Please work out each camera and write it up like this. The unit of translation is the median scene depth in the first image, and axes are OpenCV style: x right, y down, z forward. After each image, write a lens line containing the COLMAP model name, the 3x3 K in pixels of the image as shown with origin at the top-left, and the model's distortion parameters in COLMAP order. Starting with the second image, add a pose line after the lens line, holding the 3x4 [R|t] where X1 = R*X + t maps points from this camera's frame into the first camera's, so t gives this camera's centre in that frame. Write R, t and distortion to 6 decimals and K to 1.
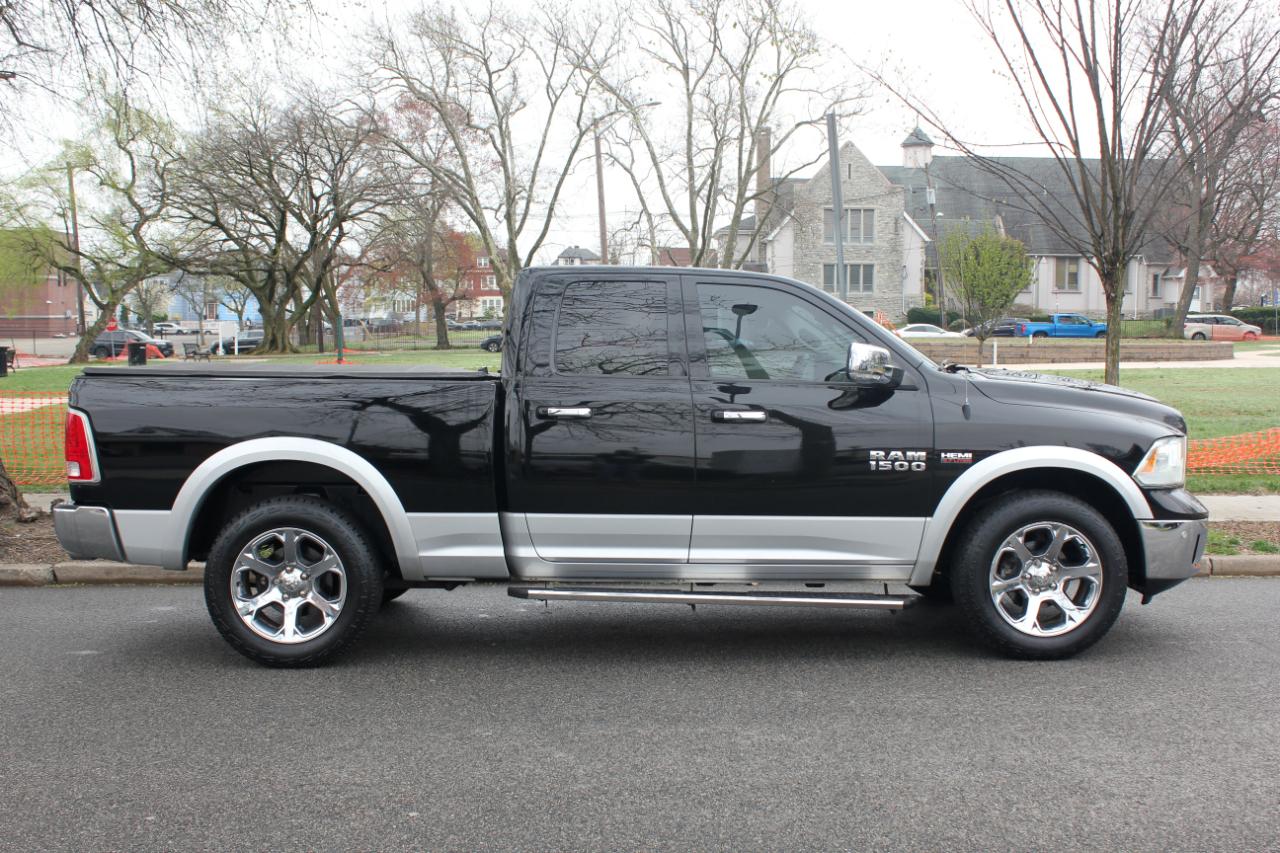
lens RADIAL K [[1381.5, 0, 654.9], [0, 1381.5, 428.8], [0, 0, 1]] dist [-0.128037, 0.163240]
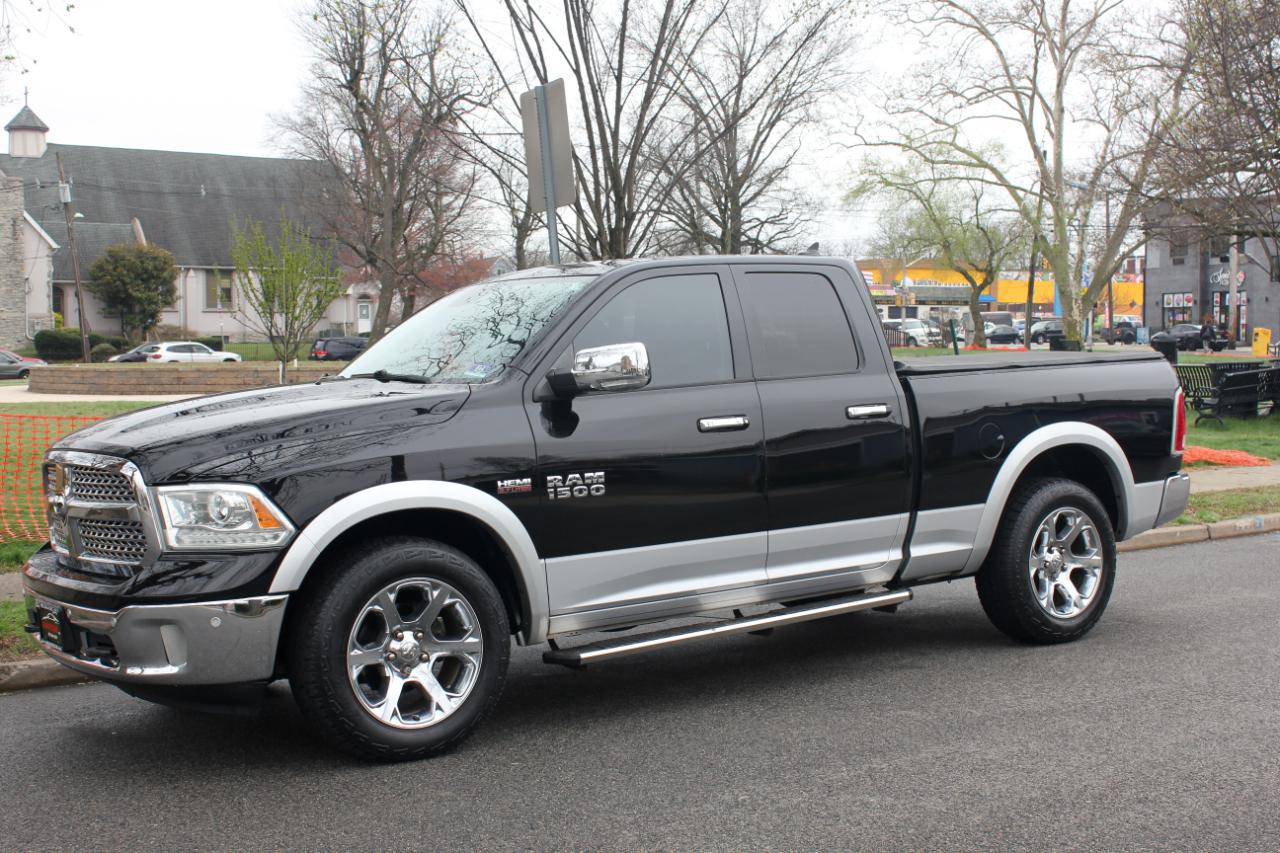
lens RADIAL K [[1629.6, 0, 658.4], [0, 1629.6, 424.6], [0, 0, 1]] dist [-0.079256, 0.115233]
pose [[0.826507, -0.031571, 0.562040, -0.063673], [0.049166, 0.998659, -0.016204, 0.000847], [-0.560775, 0.041026, 0.826951, 0.018272]]
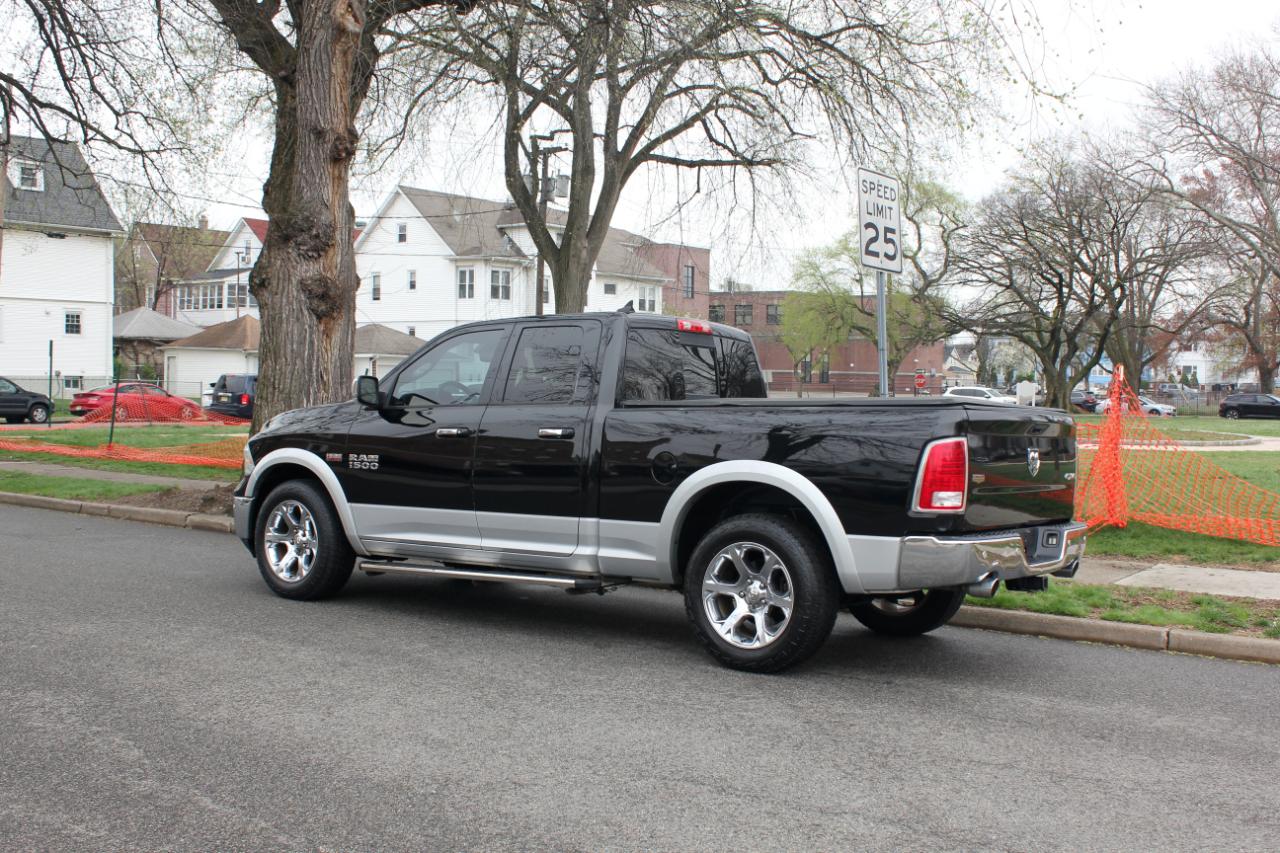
lens RADIAL K [[1381.5, 0, 654.9], [0, 1381.5, 428.8], [0, 0, 1]] dist [-0.128037, 0.163240]
pose [[0.792628, 0.037018, -0.608581, 0.103819], [-0.065101, 0.997587, -0.024109, 0.000821], [0.606221, 0.058729, 0.793125, 0.010704]]
